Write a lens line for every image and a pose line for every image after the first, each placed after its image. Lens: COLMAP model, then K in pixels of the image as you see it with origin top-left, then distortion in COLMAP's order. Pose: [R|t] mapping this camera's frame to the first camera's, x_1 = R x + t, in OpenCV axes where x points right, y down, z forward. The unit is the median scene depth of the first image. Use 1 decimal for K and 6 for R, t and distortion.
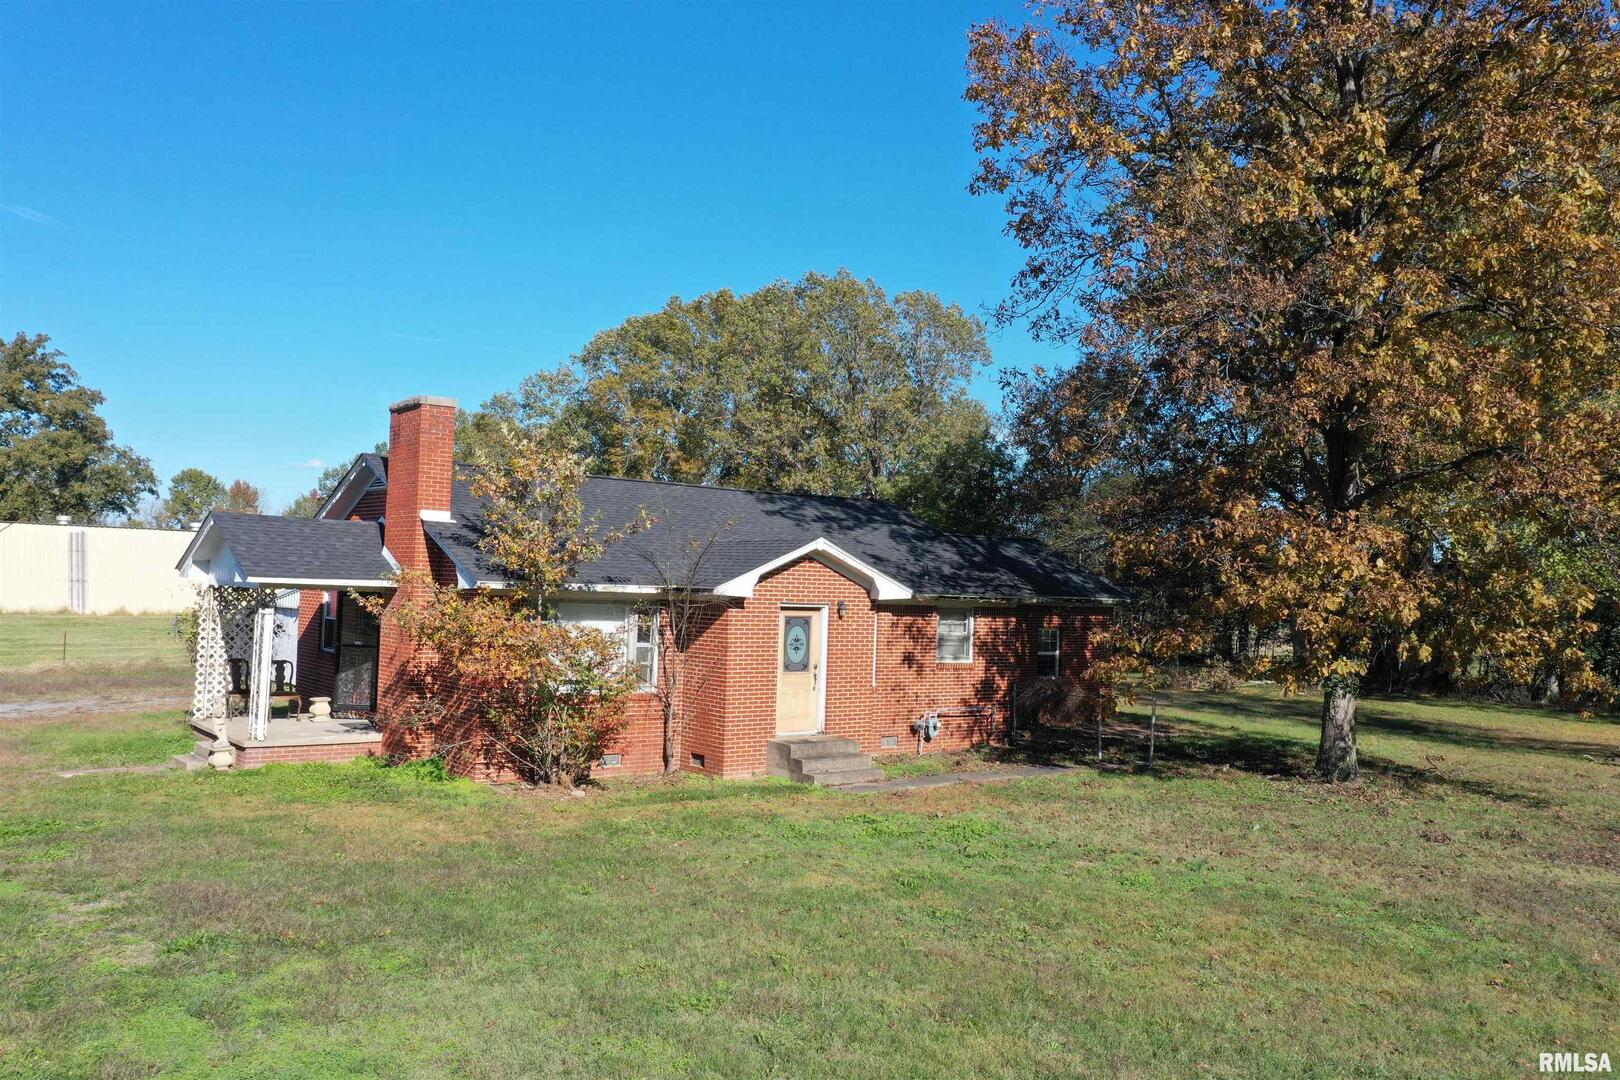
lens RADIAL K [[1284.4, 0, 810.0], [0, 1284.4, 540.0], [0, 0, 1]] dist [0.012399, 0.005894]
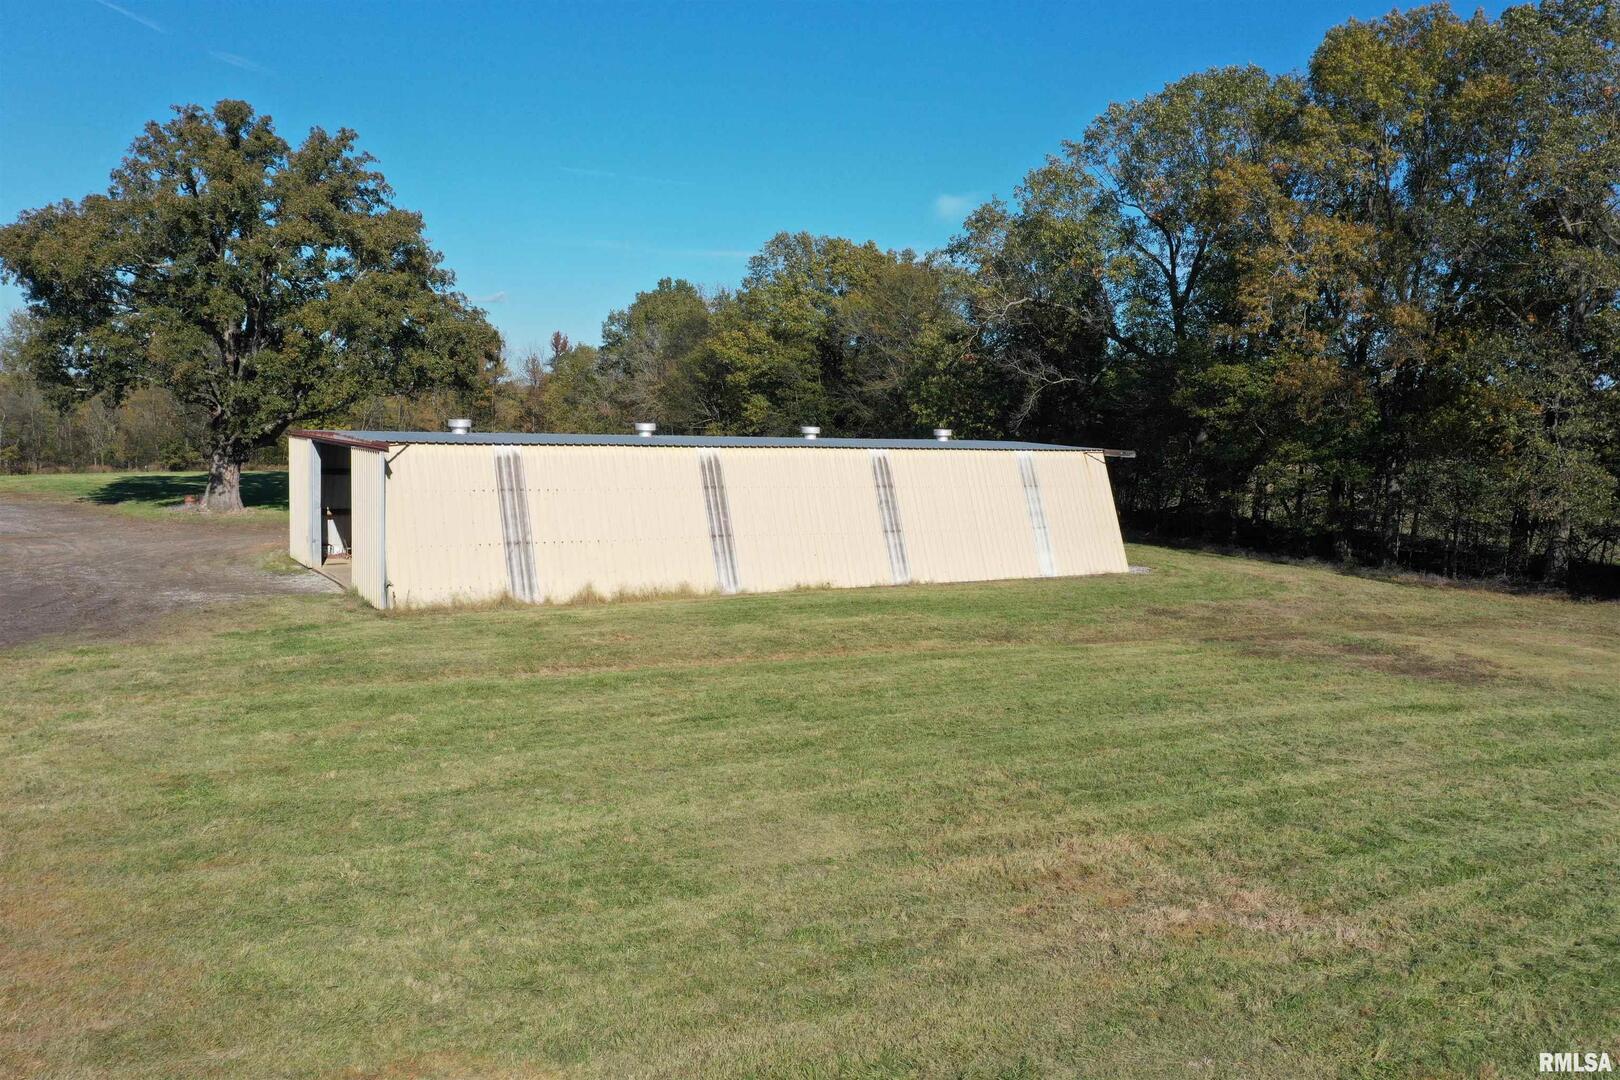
lens RADIAL K [[1377.9, 0, 810.0], [0, 1377.9, 540.0], [0, 0, 1]] dist [0.015956, 0.008994]
pose [[0.988818, 0.003382, -0.149090, -0.252770], [0.014574, 0.992766, 0.119178, -0.028792], [0.148415, -0.120018, 0.981615, 0.306664]]
